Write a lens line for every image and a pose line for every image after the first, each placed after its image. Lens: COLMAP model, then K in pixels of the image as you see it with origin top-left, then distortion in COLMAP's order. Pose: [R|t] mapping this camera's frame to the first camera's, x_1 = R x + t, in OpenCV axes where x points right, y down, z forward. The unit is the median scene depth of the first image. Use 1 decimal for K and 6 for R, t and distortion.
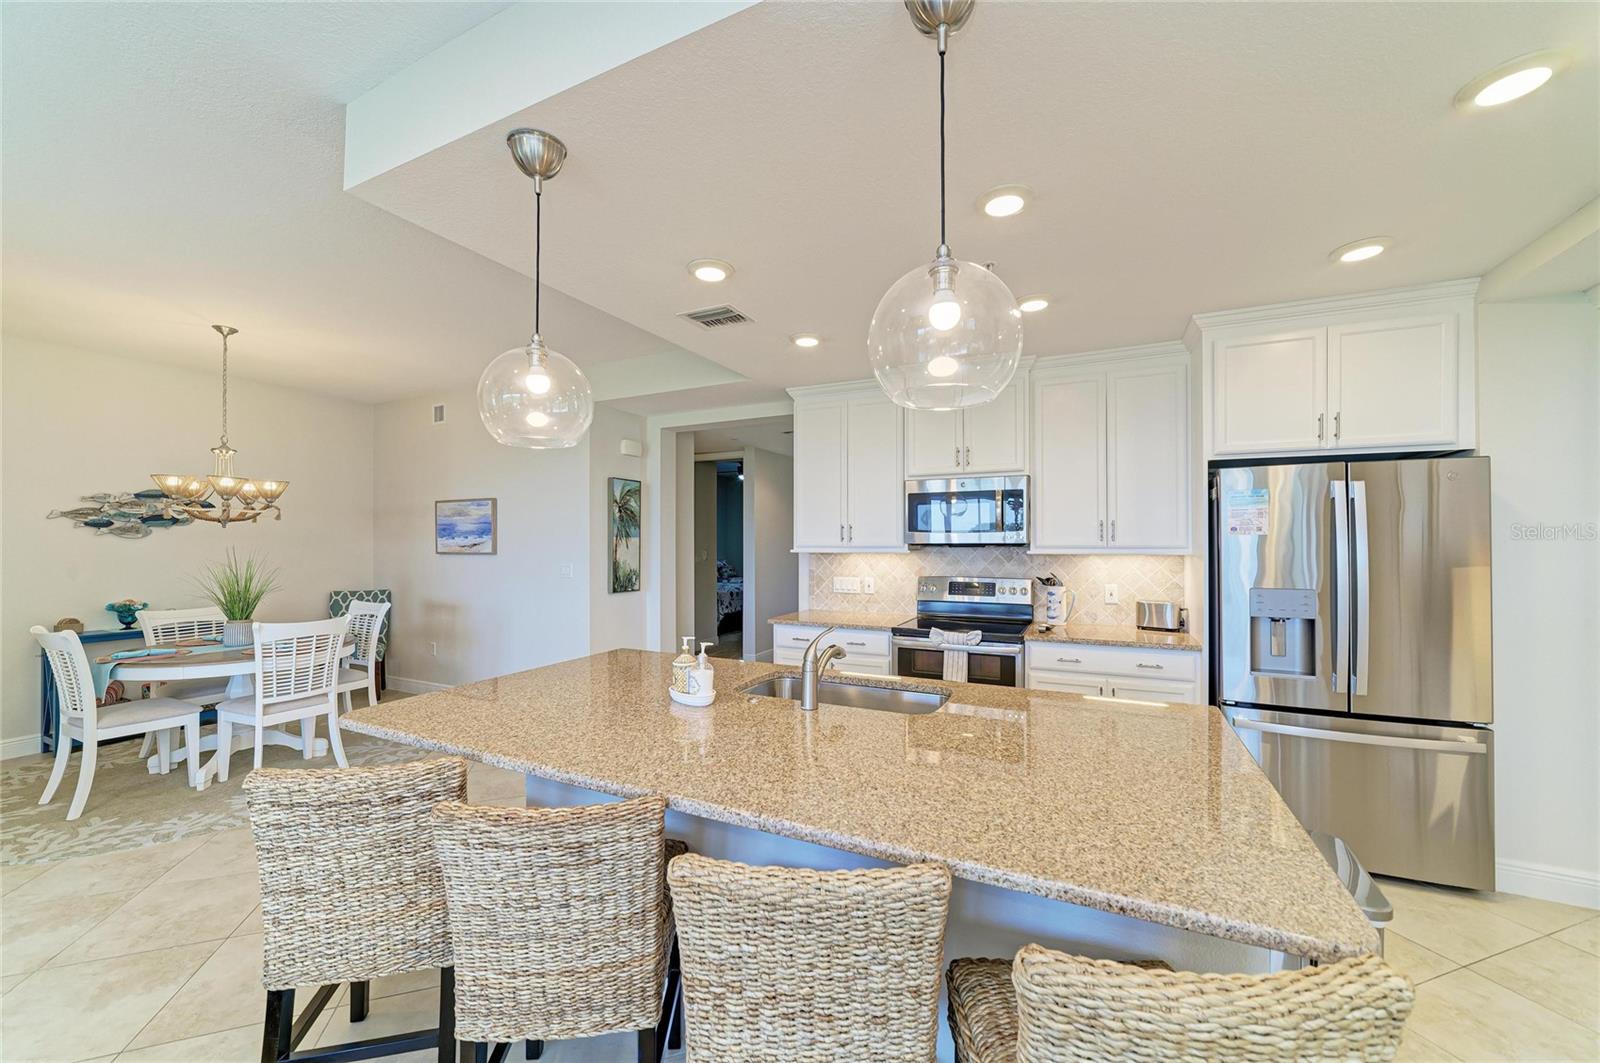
lens RADIAL K [[609.8, 0, 804.0], [0, 609.8, 540.2], [0, 0, 1]] dist [-0.019700, 0.006927]
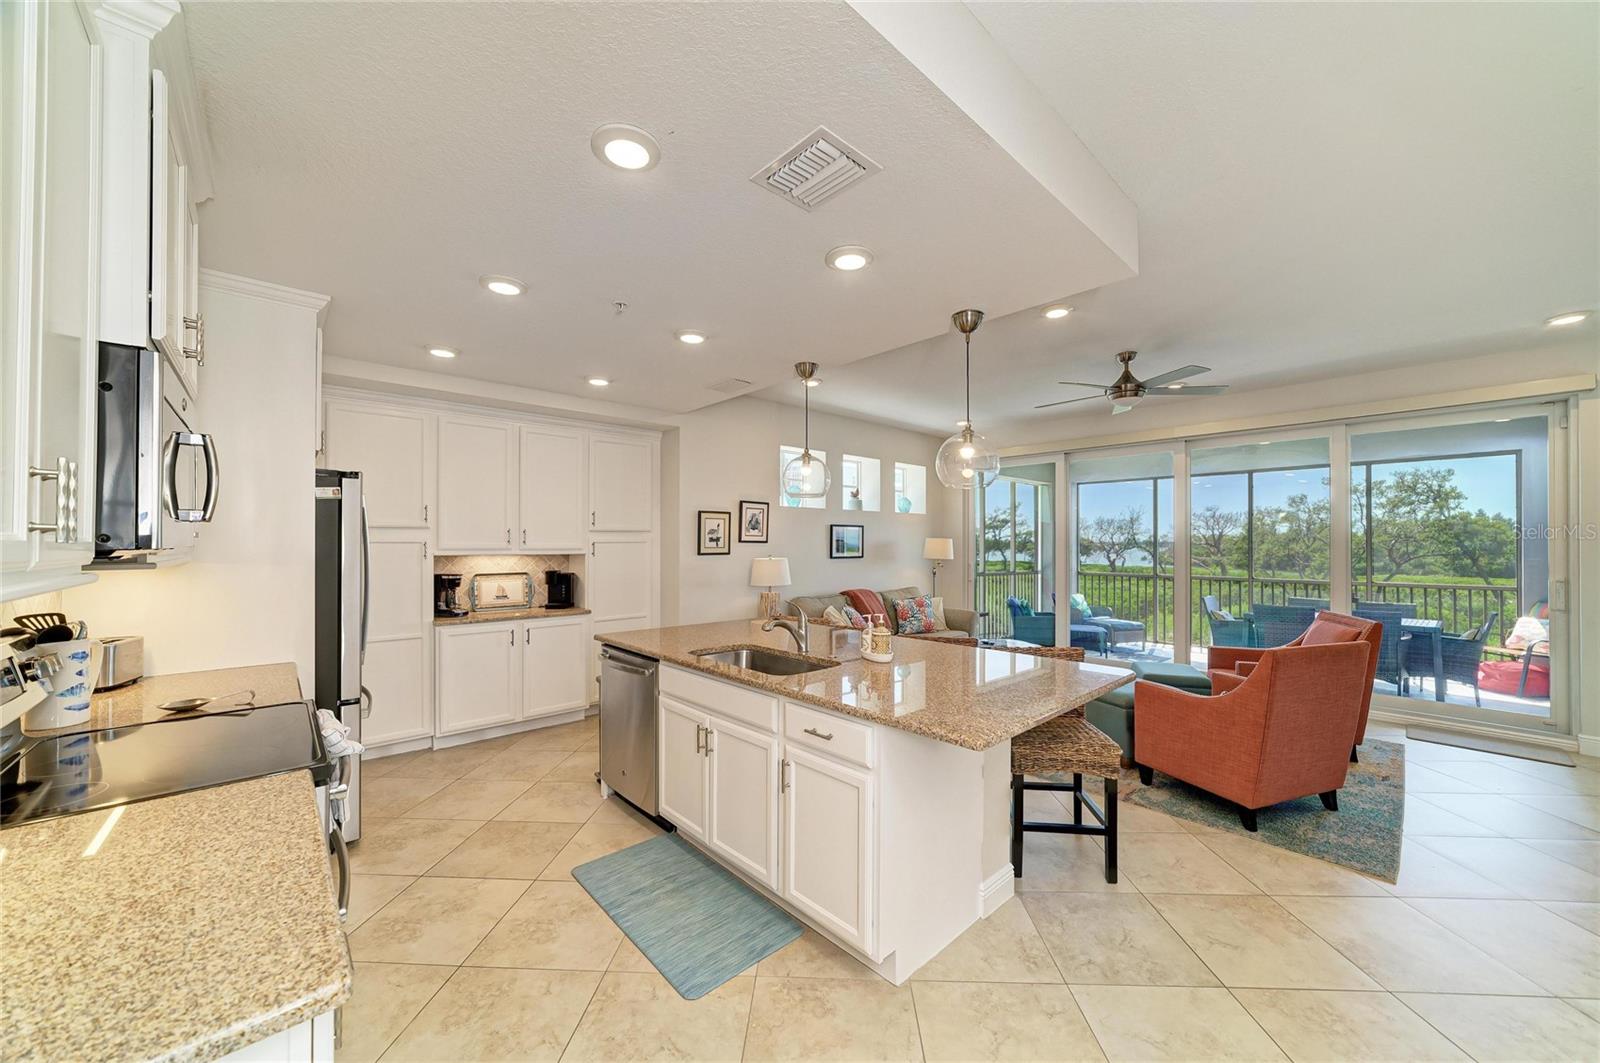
lens RADIAL K [[577.9, 0, 802.5], [0, 577.9, 539.3], [0, 0, 1]] dist [-0.026024, 0.008206]
pose [[-0.931241, 0.002316, 0.364396, -0.252221], [-0.000481, 0.999971, -0.007583, 0.001447], [-0.364403, -0.007237, -0.931213, 1.142319]]
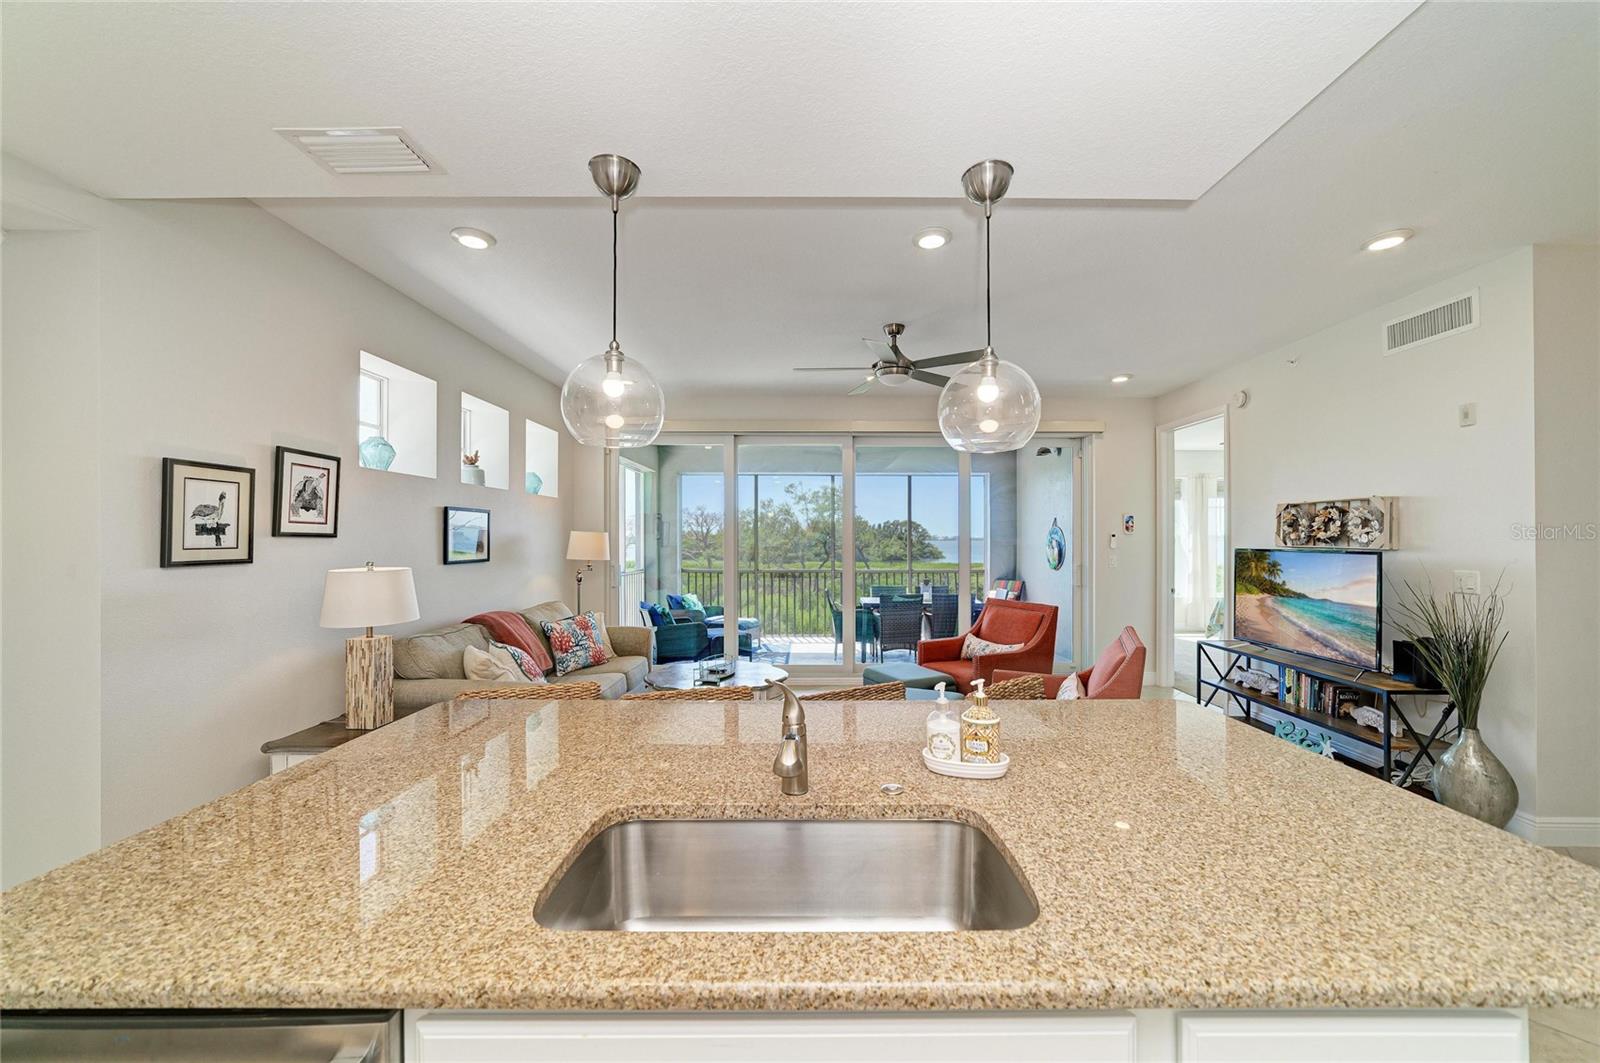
lens RADIAL K [[597.1, 0, 805.3], [0, 597.1, 541.0], [0, 0, 1]] dist [-0.021127, 0.006841]
pose [[-0.901047, 0.001775, -0.433718, 0.134671], [0.000535, 0.999995, 0.002982, 0.001826], [0.433722, 0.002454, -0.901044, 0.764775]]
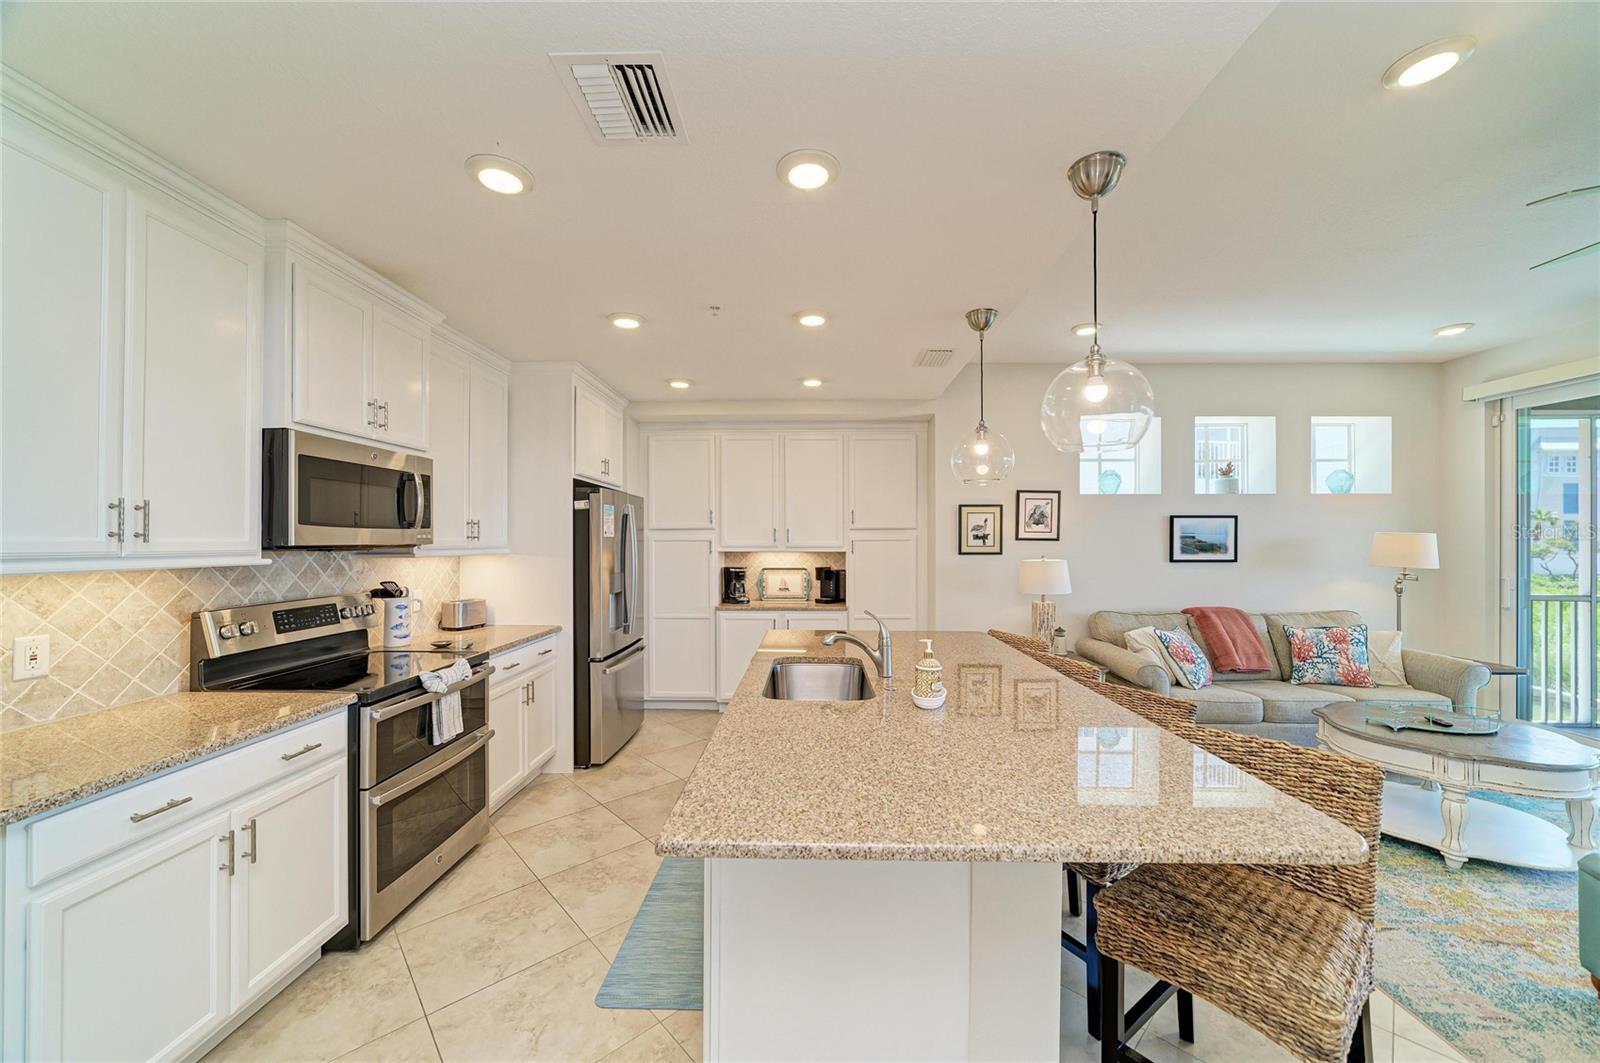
lens RADIAL K [[577.9, 0, 802.5], [0, 577.9, 539.3], [0, 0, 1]] dist [-0.026024, 0.008206]
pose [[-0.417091, 0.003344, 0.908859, -0.474033], [-0.000262, 0.999993, -0.003800, 0.001167], [-0.908865, -0.001823, -0.417087, 0.792517]]
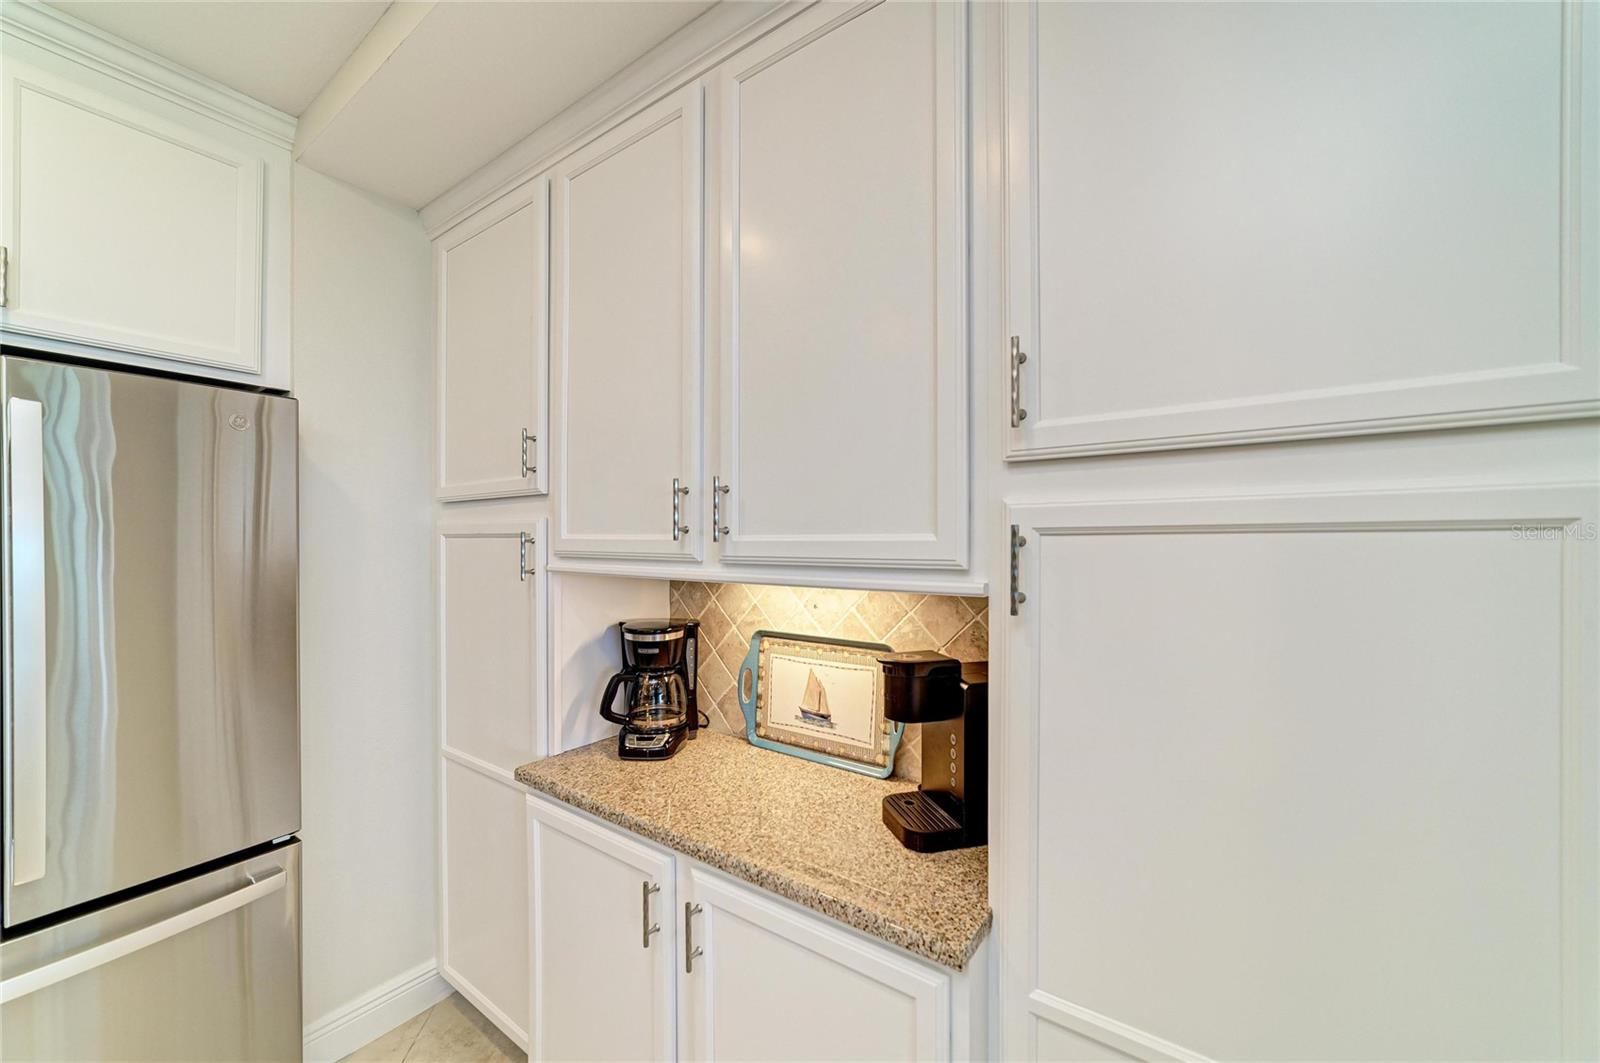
lens RADIAL K [[609.8, 0, 804.0], [0, 609.8, 540.2], [0, 0, 1]] dist [-0.019700, 0.006927]
pose [[0.165287, 0.003855, 0.986238, 0.370527], [-0.003176, 0.999989, -0.003376, 0.003533], [-0.986240, -0.002574, 0.165298, 0.229774]]
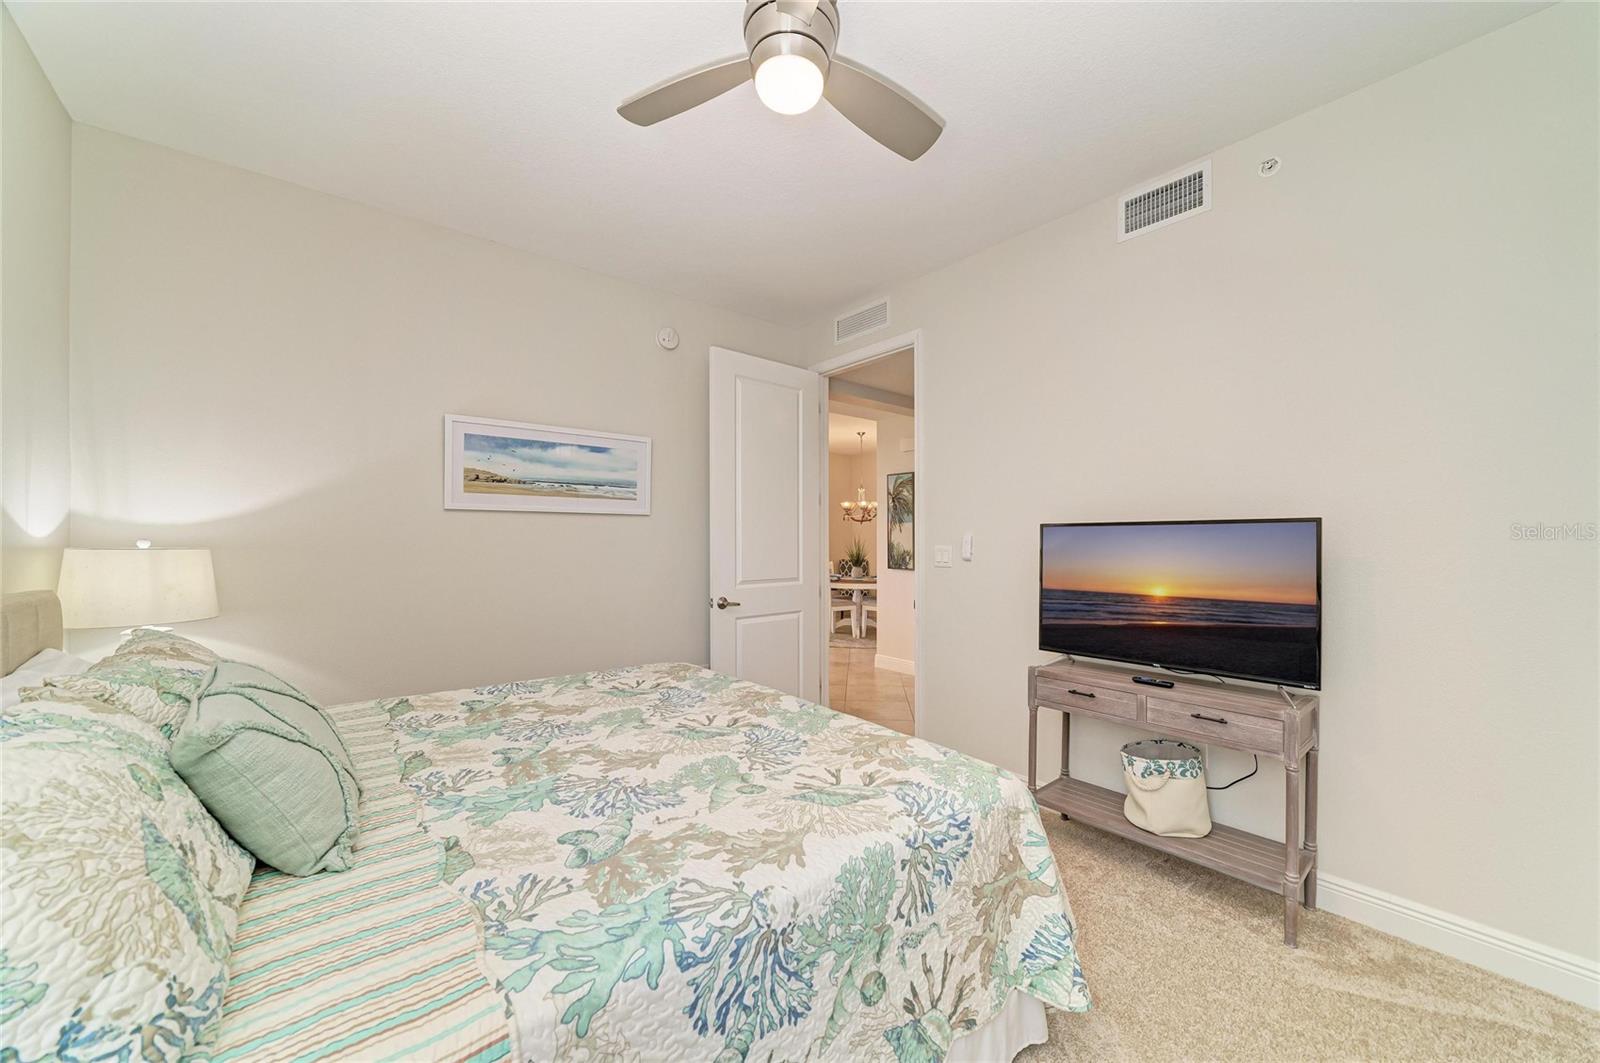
lens RADIAL K [[582.7, 0, 816.9], [0, 582.7, 523.3], [0, 0, 1]] dist [-0.009052, 0.000131]
pose [[-0.393994, -0.021172, -0.918869, 1.018163], [0.007088, 0.999635, -0.026072, 0.030943], [0.919086, -0.016785, -0.393700, 1.639749]]
